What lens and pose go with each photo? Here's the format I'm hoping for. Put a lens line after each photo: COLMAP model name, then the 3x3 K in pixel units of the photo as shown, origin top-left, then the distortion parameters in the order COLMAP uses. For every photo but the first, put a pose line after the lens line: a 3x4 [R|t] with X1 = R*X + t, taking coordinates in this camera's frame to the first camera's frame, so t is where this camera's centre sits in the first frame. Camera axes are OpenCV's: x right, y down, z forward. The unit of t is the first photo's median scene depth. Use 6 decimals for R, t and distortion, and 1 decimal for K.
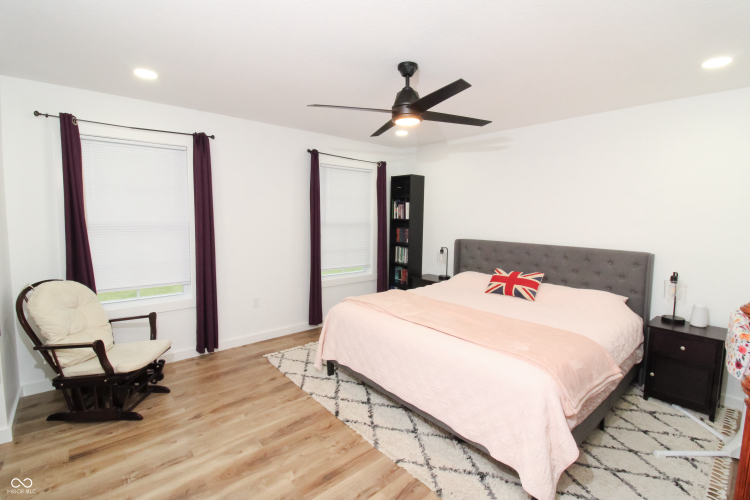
lens RADIAL K [[344.1, 0, 375.0], [0, 344.1, 250.0], [0, 0, 1]] dist [-0.000317, -0.000134]
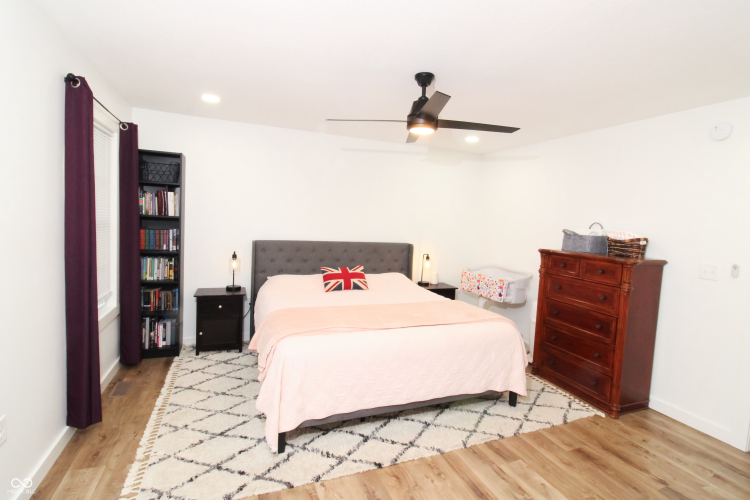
lens RADIAL K [[358.1, 0, 375.0], [0, 358.1, 250.0], [0, 0, 1]] dist [-0.001785, -0.000435]
pose [[0.330199, -0.086217, 0.939966, -0.691858], [0.053931, 0.995916, 0.072404, -0.077927], [-0.942370, 0.026786, 0.333500, 0.560118]]
